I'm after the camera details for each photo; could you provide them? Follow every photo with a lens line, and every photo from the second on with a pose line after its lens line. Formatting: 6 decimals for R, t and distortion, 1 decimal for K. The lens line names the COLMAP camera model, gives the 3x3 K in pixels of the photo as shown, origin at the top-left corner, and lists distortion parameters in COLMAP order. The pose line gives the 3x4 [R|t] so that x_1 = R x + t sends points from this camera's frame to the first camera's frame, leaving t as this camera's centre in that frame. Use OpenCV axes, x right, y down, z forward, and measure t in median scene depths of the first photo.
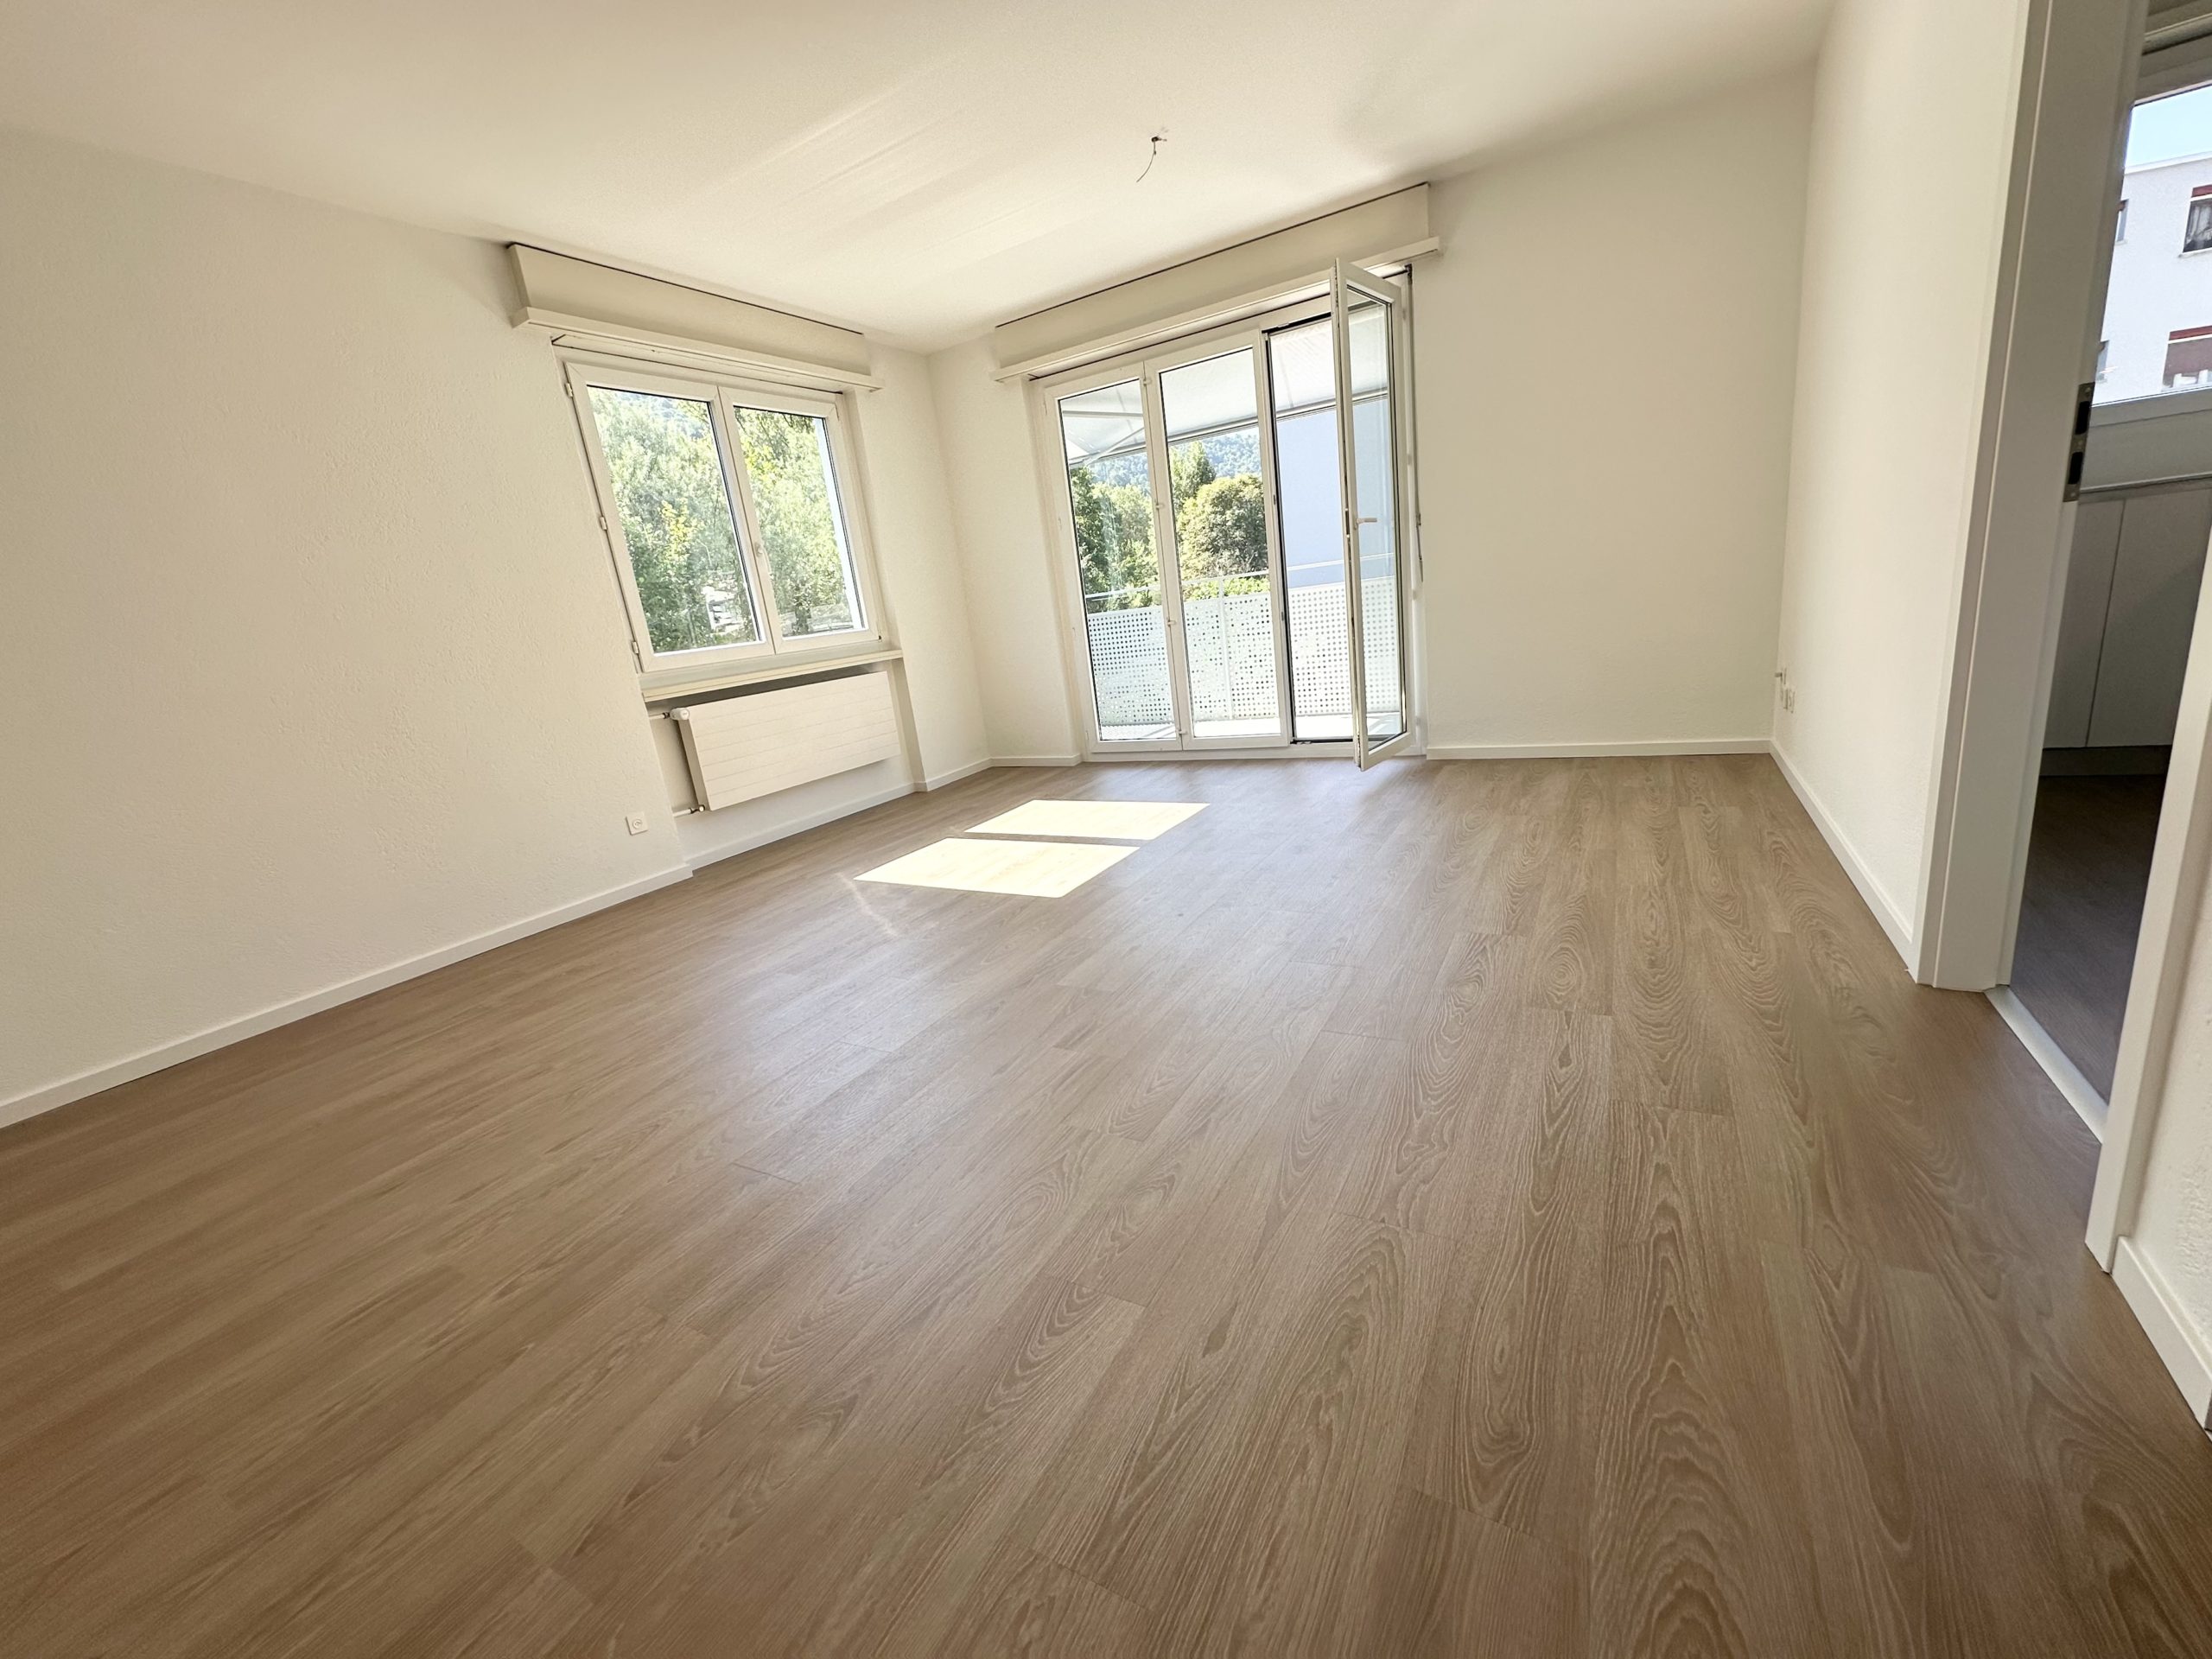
lens RADIAL K [[883.8, 0, 1095.2], [0, 883.8, 830.7], [0, 0, 1]] dist [-0.001698, 0.000202]
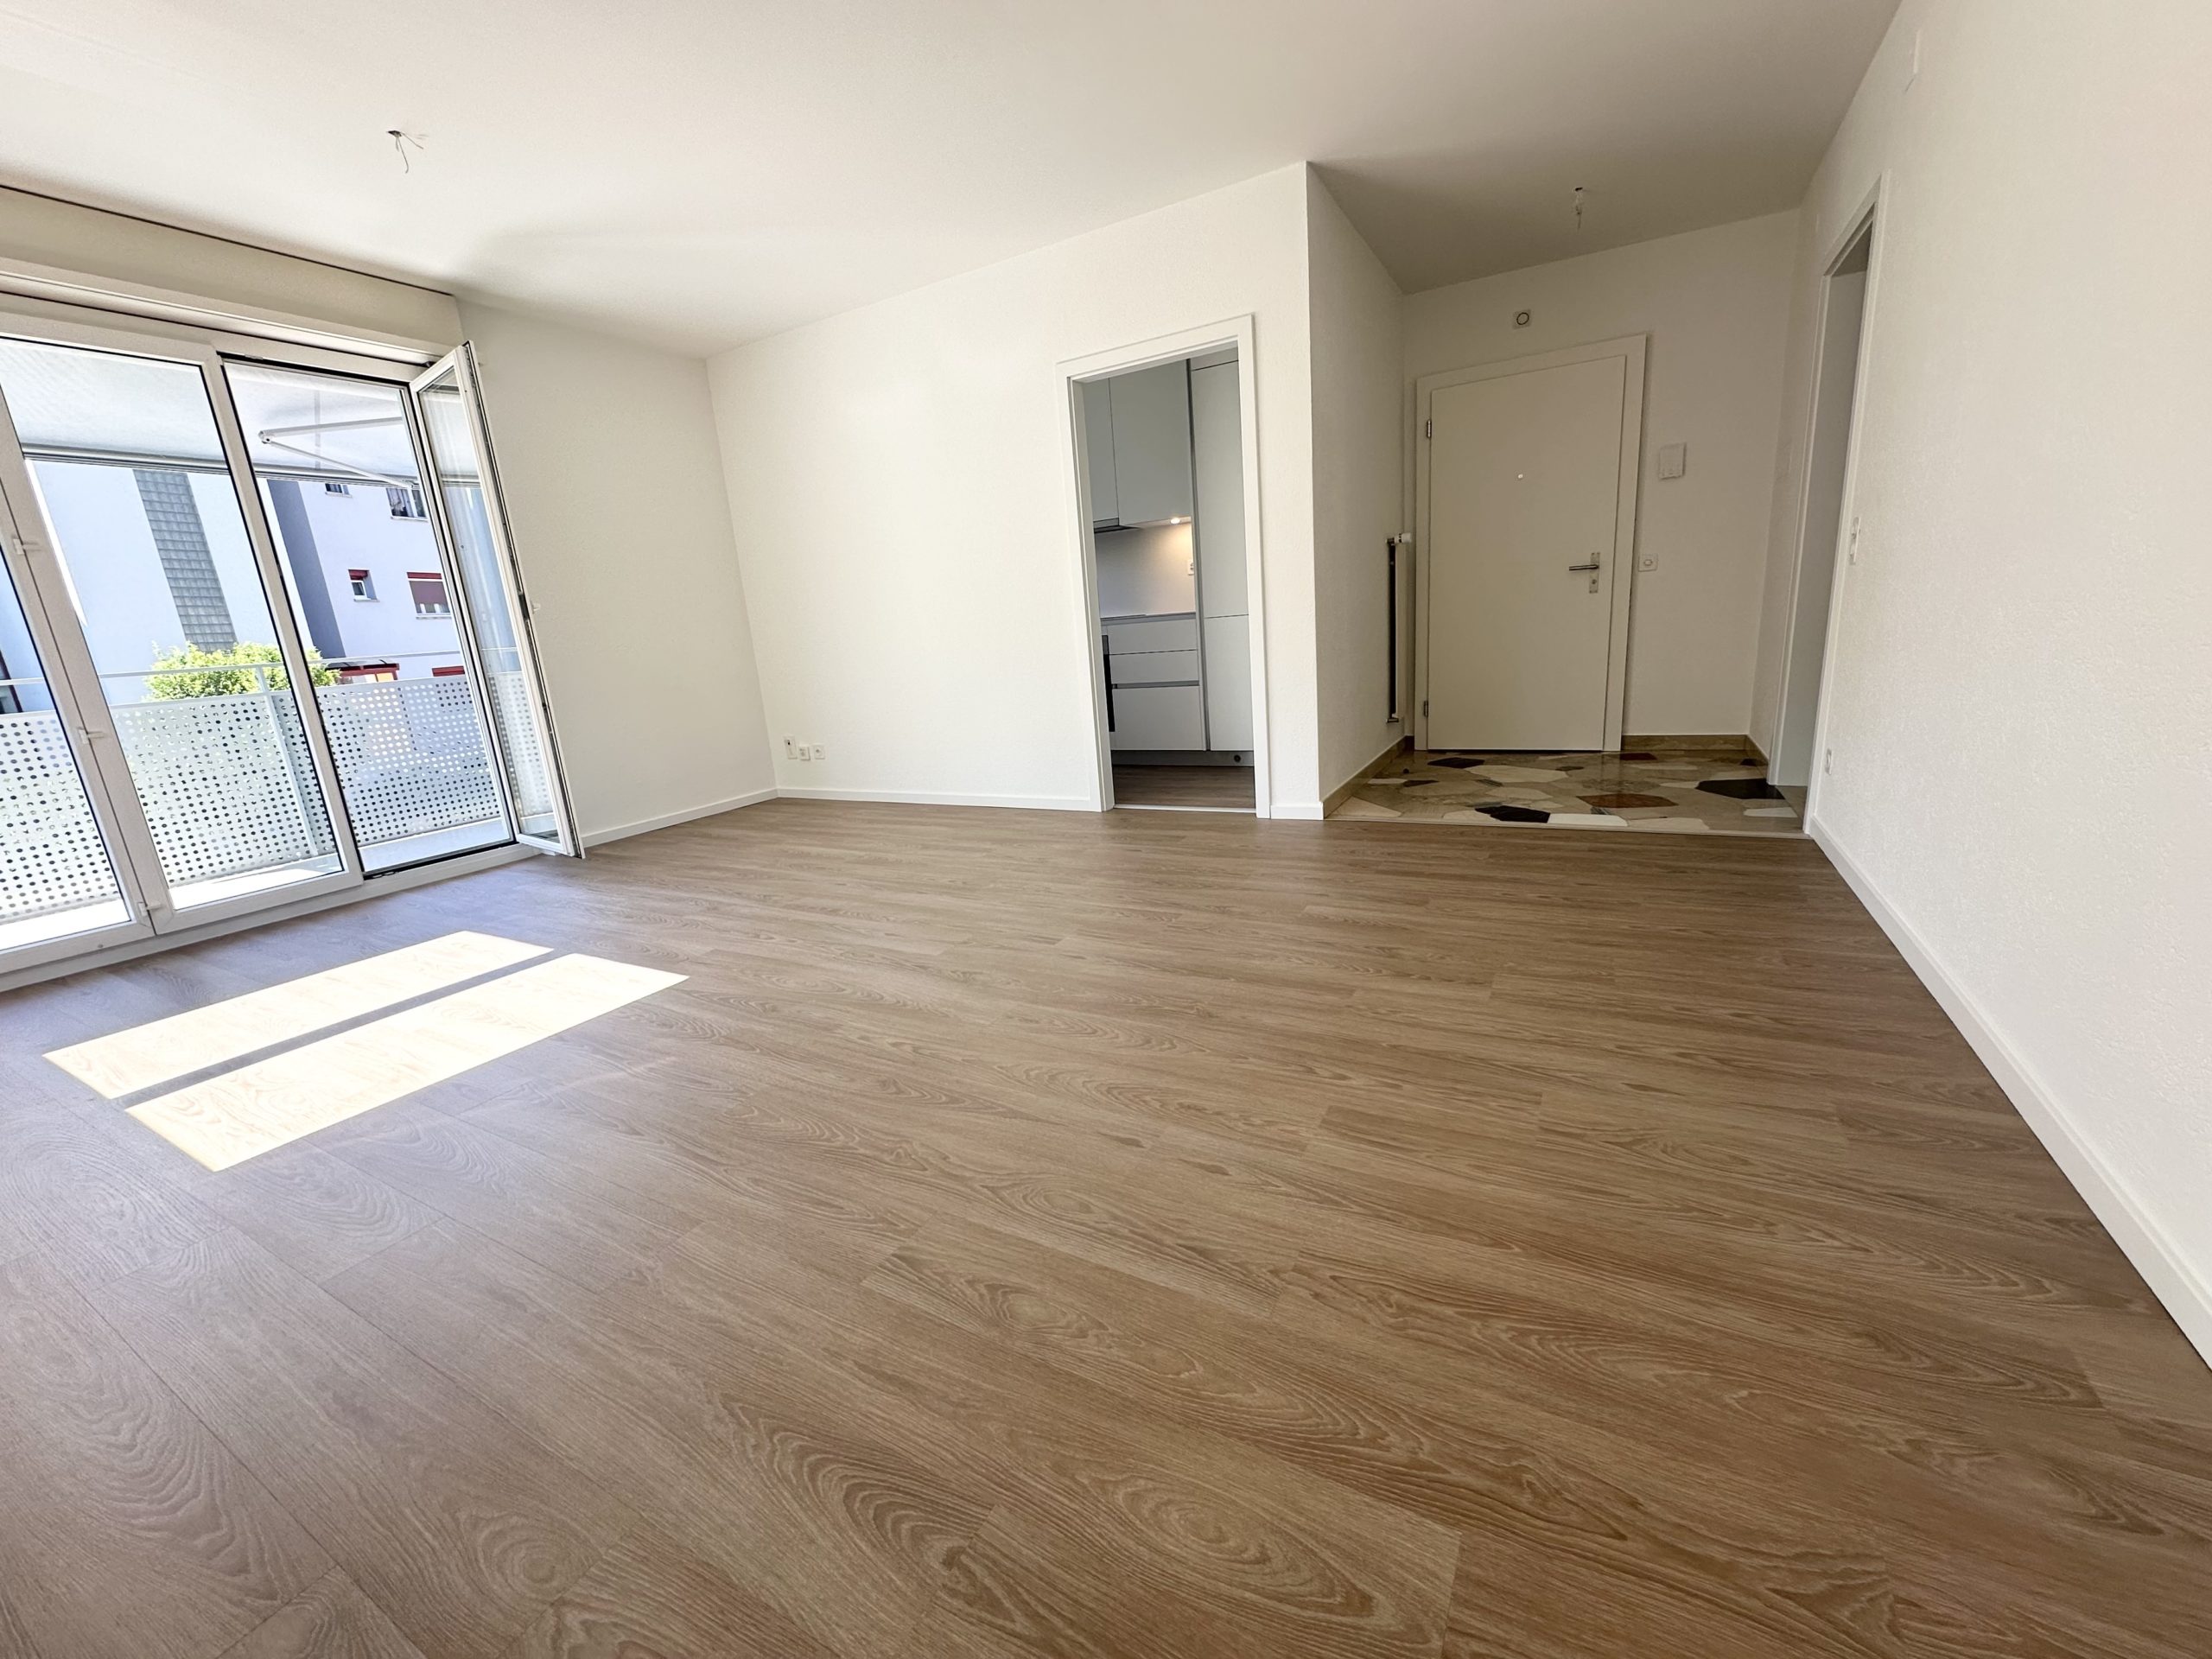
lens RADIAL K [[887.9, 0, 1106.0], [0, 887.9, 829.5], [0, 0, 1]] dist [-0.000073, 0.000287]
pose [[-0.004108, -0.110388, 0.993880, -1.429999], [0.322718, 0.940563, 0.105800, -0.031798], [-0.946486, 0.321177, 0.031760, 0.891149]]
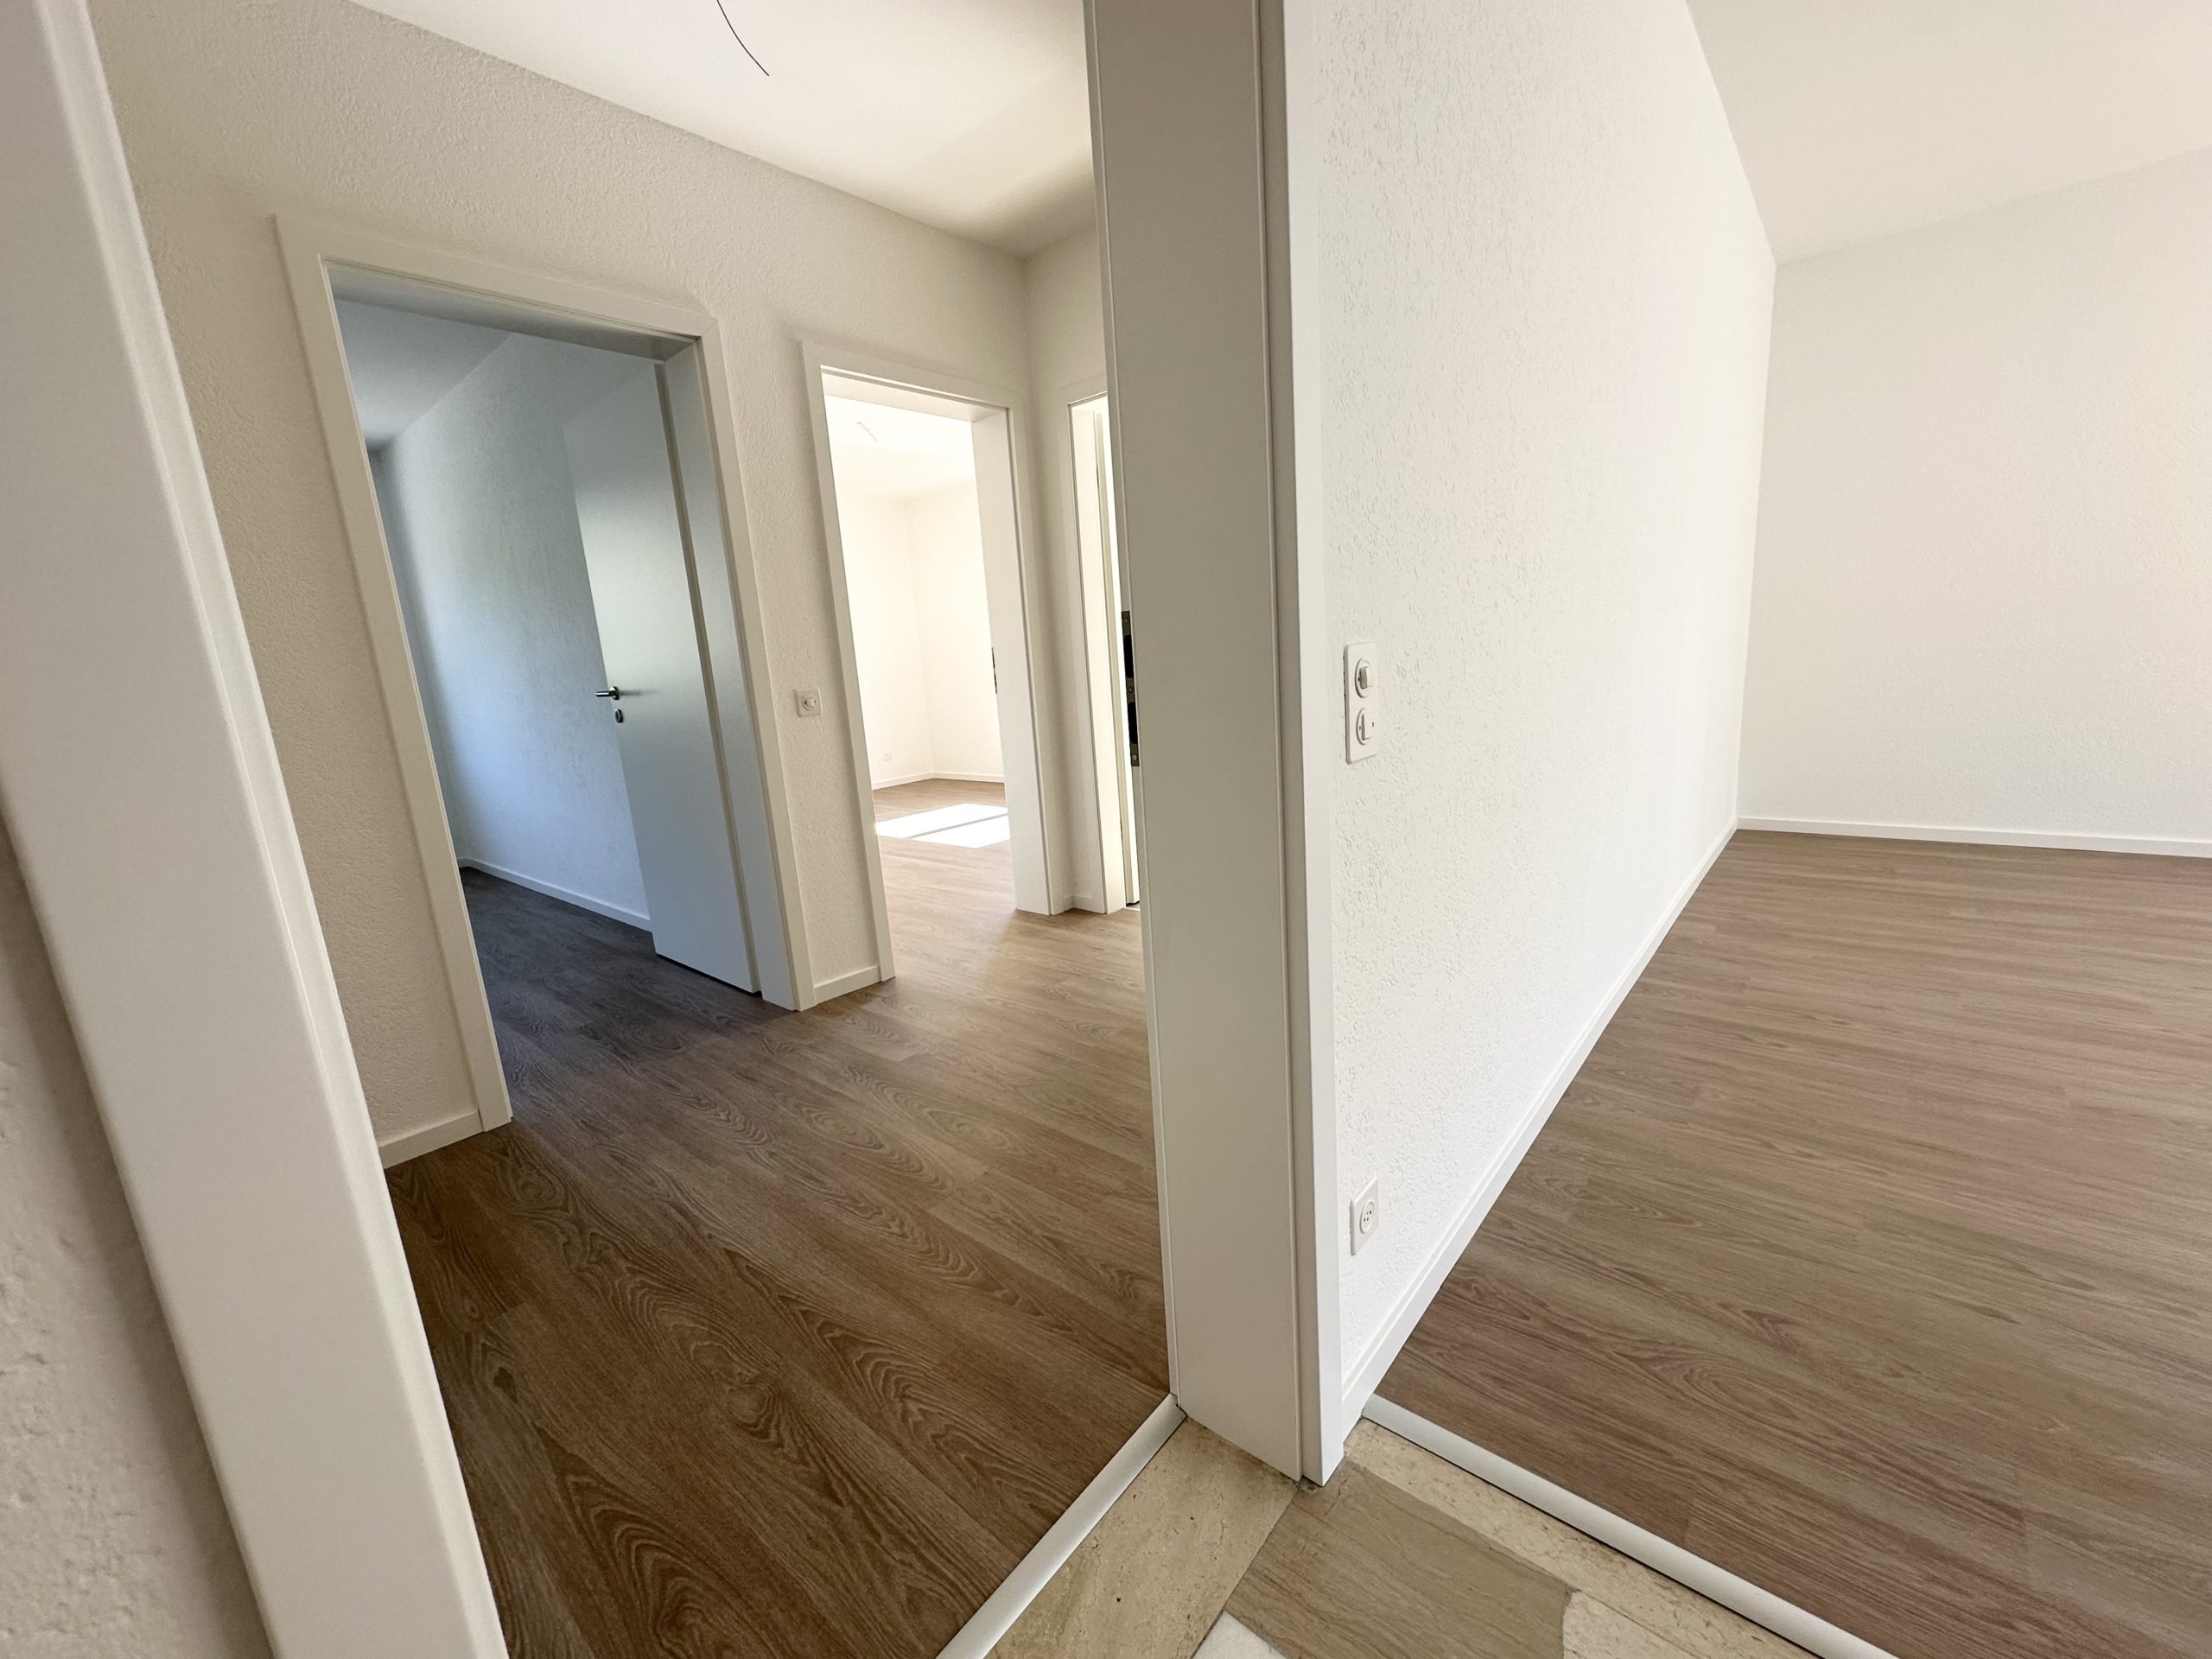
lens RADIAL K [[887.9, 0, 1106.0], [0, 887.9, 829.5], [0, 0, 1]] dist [-0.000073, 0.000287]
pose [[-0.171528, 0.330354, -0.928140, 0.683247], [-0.146504, 0.923075, 0.355626, -0.038641], [0.974225, 0.196976, -0.109935, -0.476480]]
